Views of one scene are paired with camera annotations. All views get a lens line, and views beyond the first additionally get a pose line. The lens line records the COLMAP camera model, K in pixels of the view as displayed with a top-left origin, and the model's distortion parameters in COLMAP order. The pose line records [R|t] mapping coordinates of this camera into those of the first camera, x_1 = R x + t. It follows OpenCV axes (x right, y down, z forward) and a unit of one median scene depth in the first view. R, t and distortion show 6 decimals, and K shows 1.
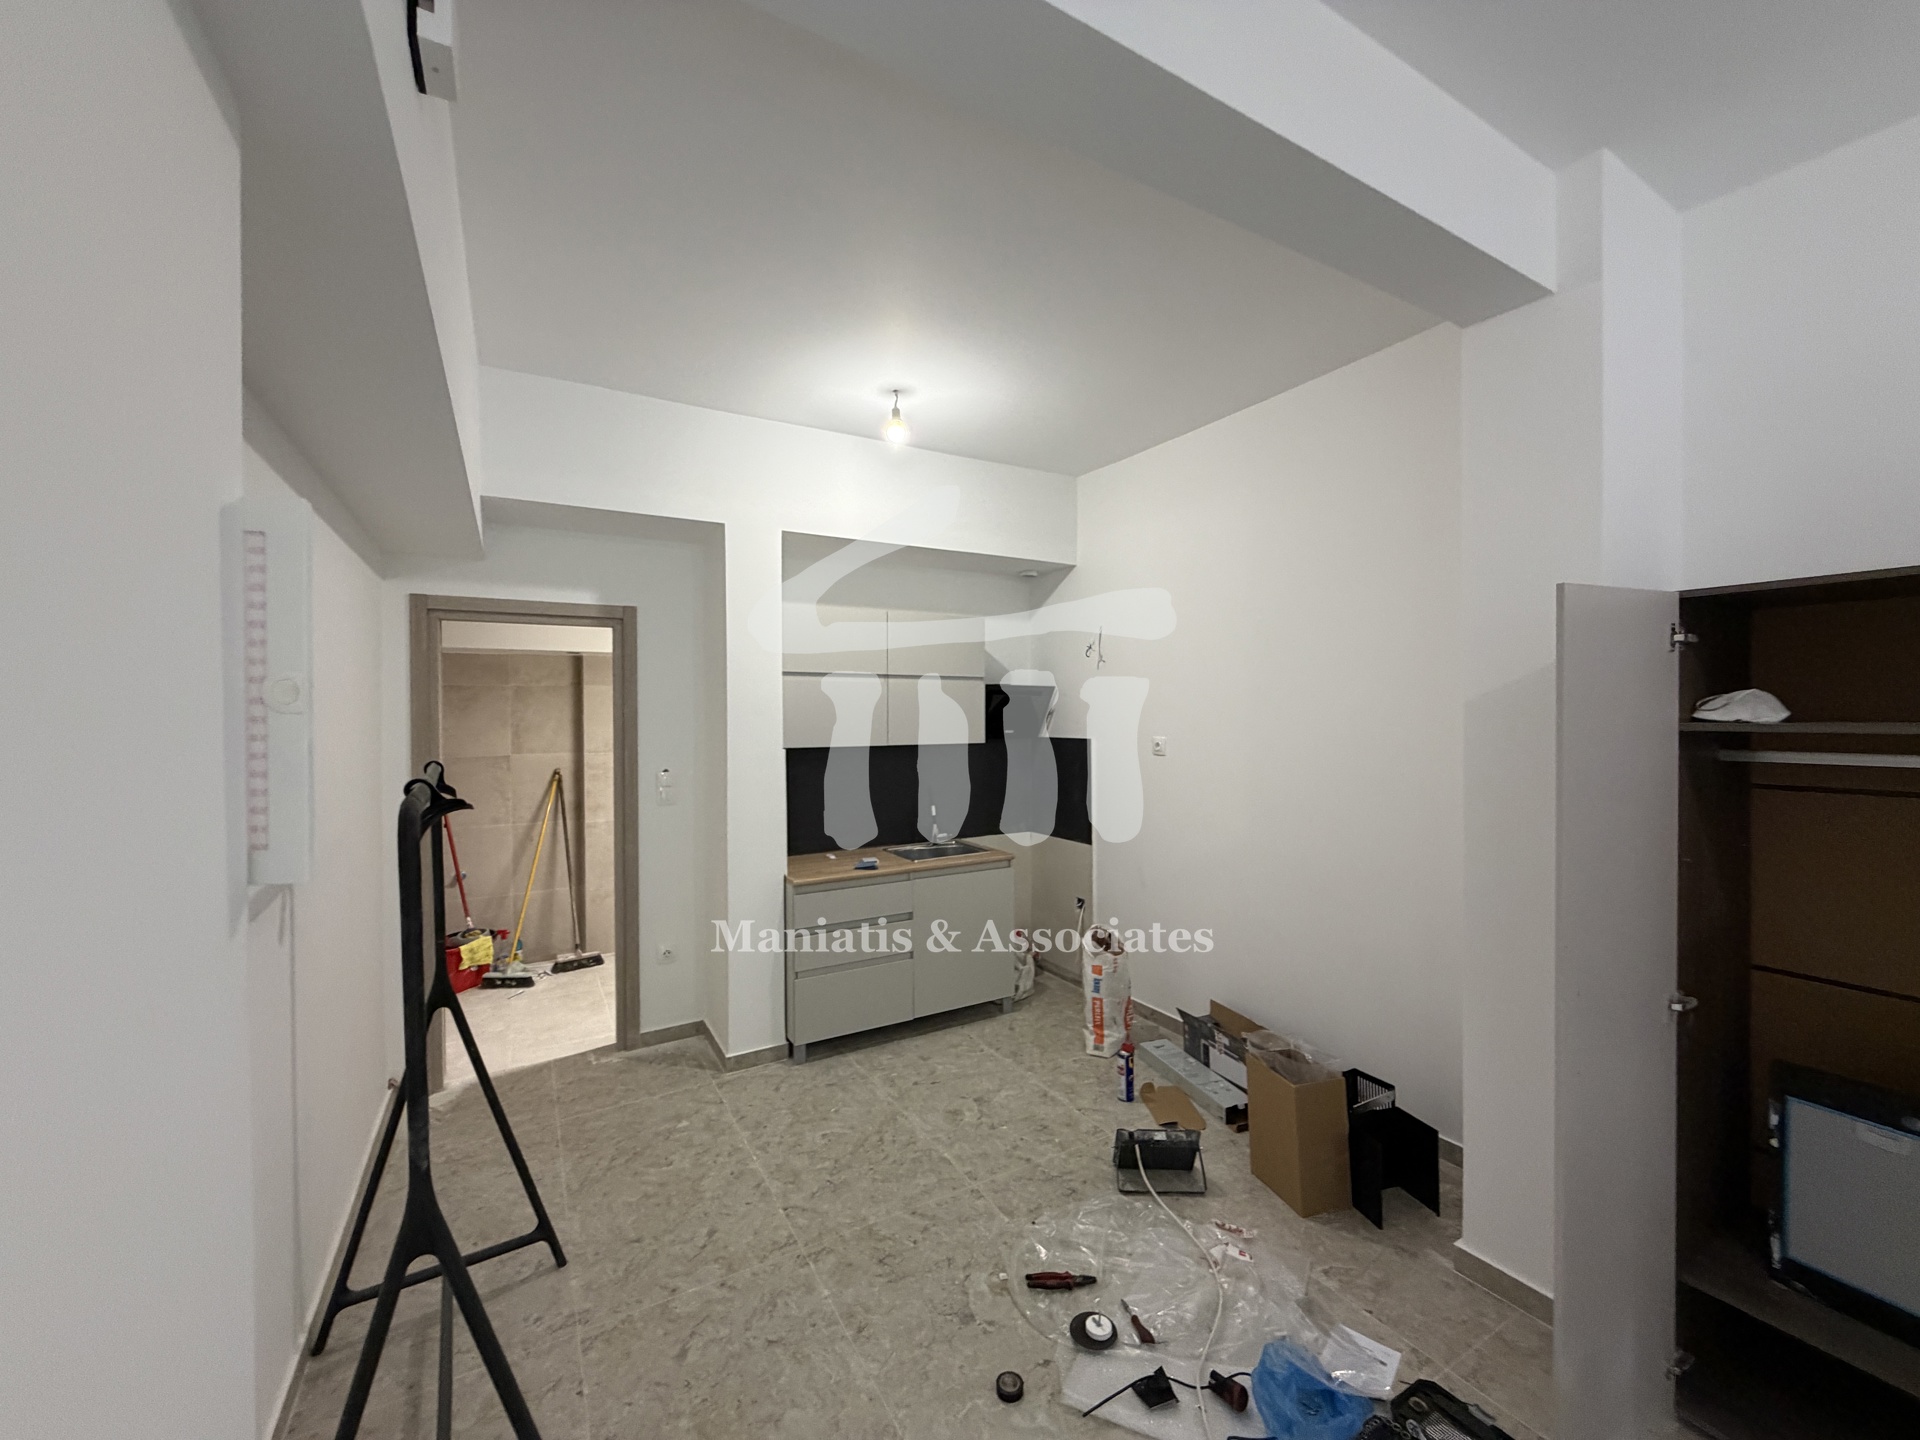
lens RADIAL K [[768.7, 0, 951.2], [0, 768.7, 718.5], [0, 0, 1]] dist [0.000747, 0.000138]
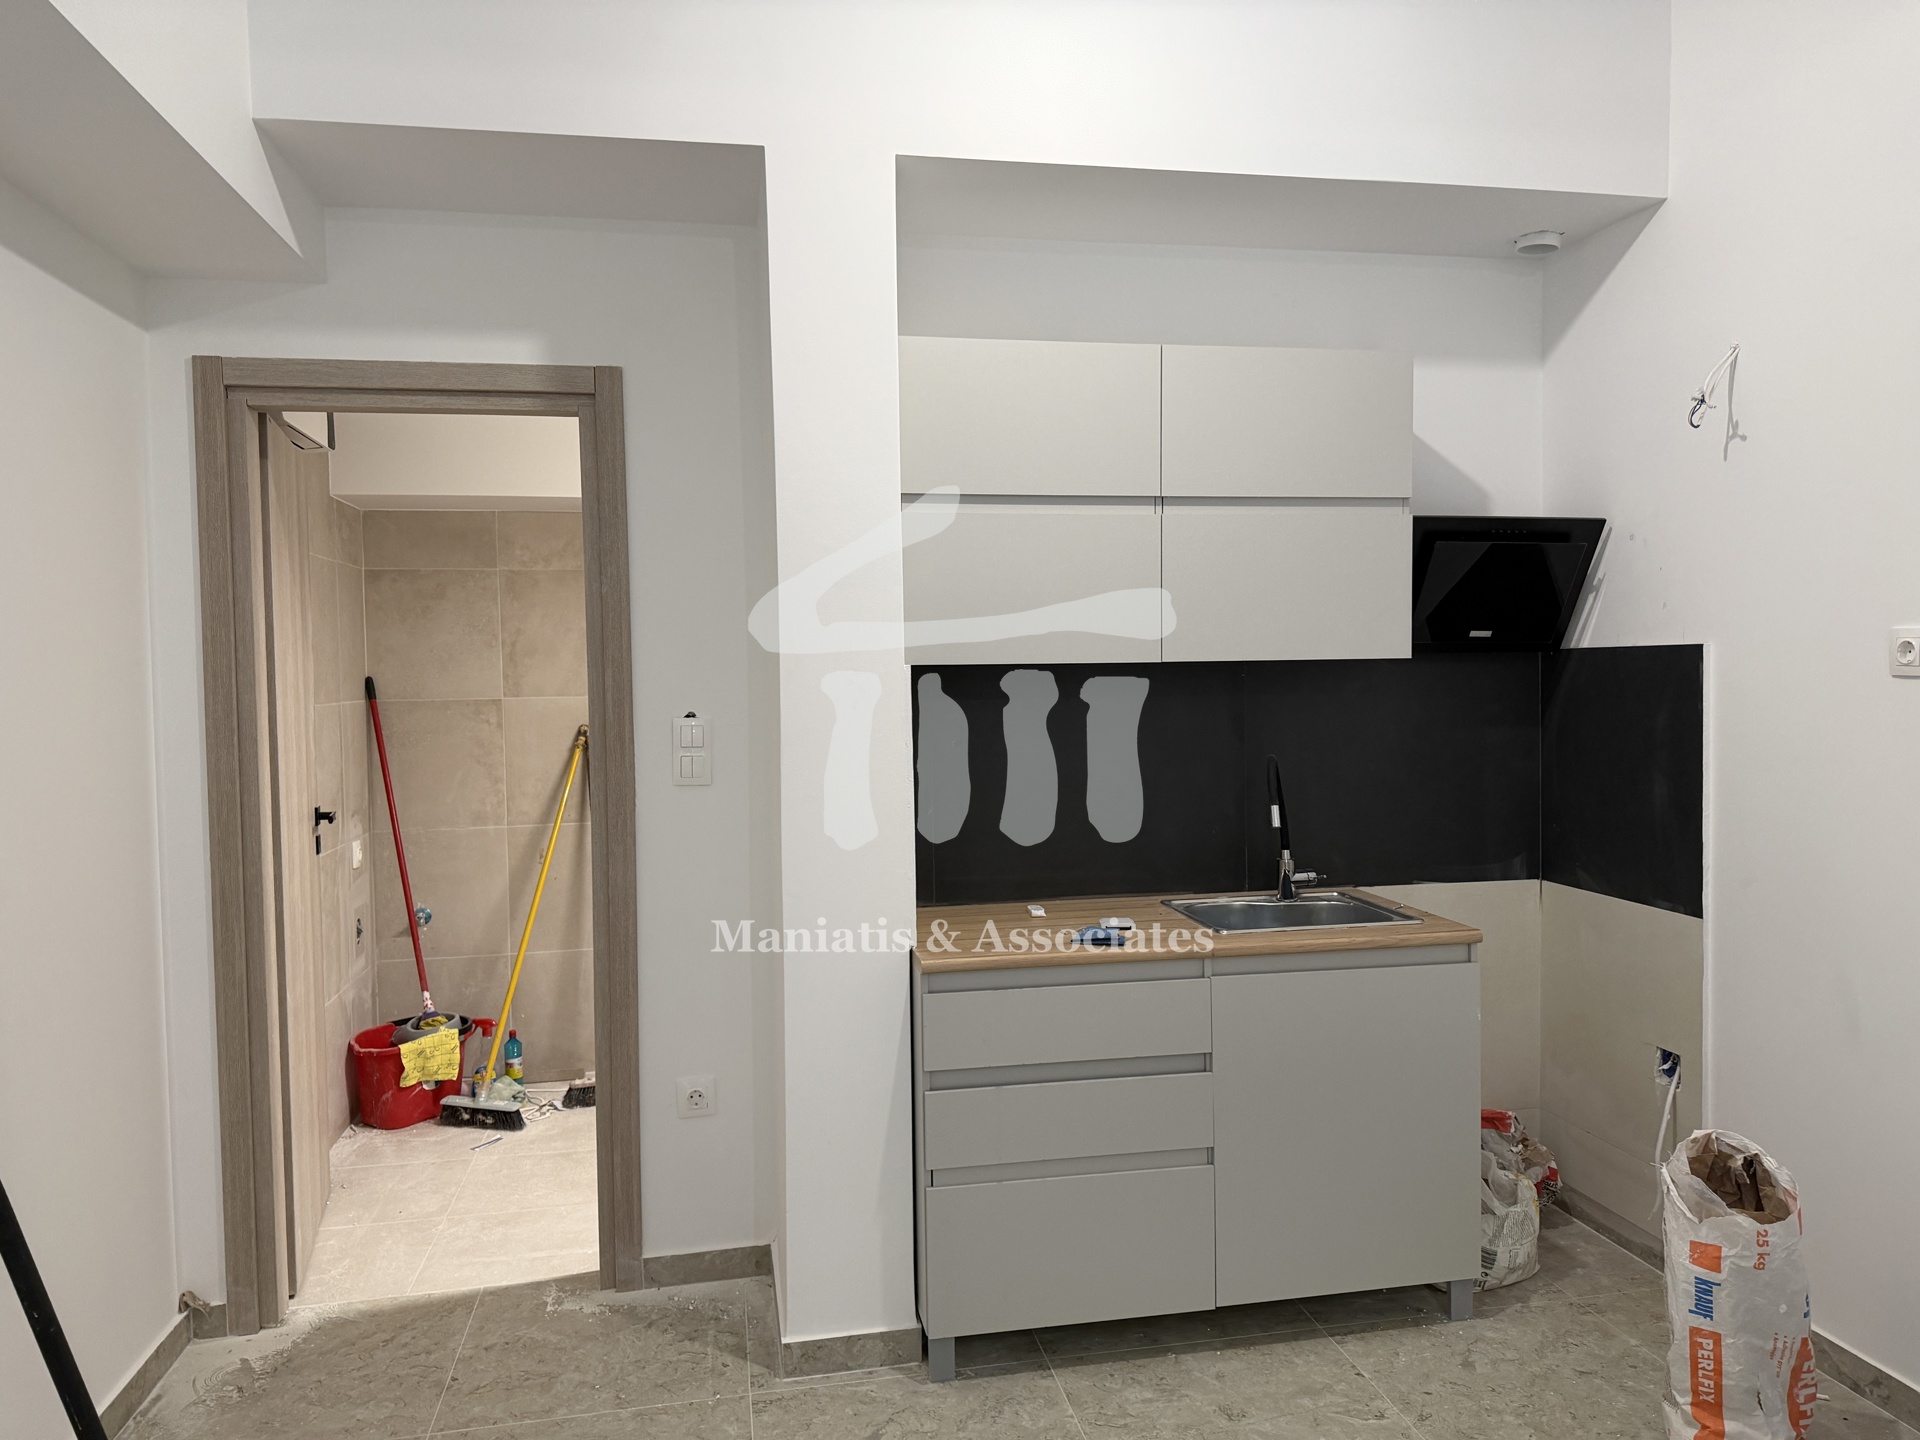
lens RADIAL K [[1357.0, 0, 966.6], [0, 1357.0, 724.9], [0, 0, 1]] dist [0.050554, -0.060543]
pose [[0.946443, 0.004940, -0.322834, 0.066020], [0.007416, 0.999287, 0.037031, 0.046814], [0.322787, -0.037442, 0.945731, 0.276857]]
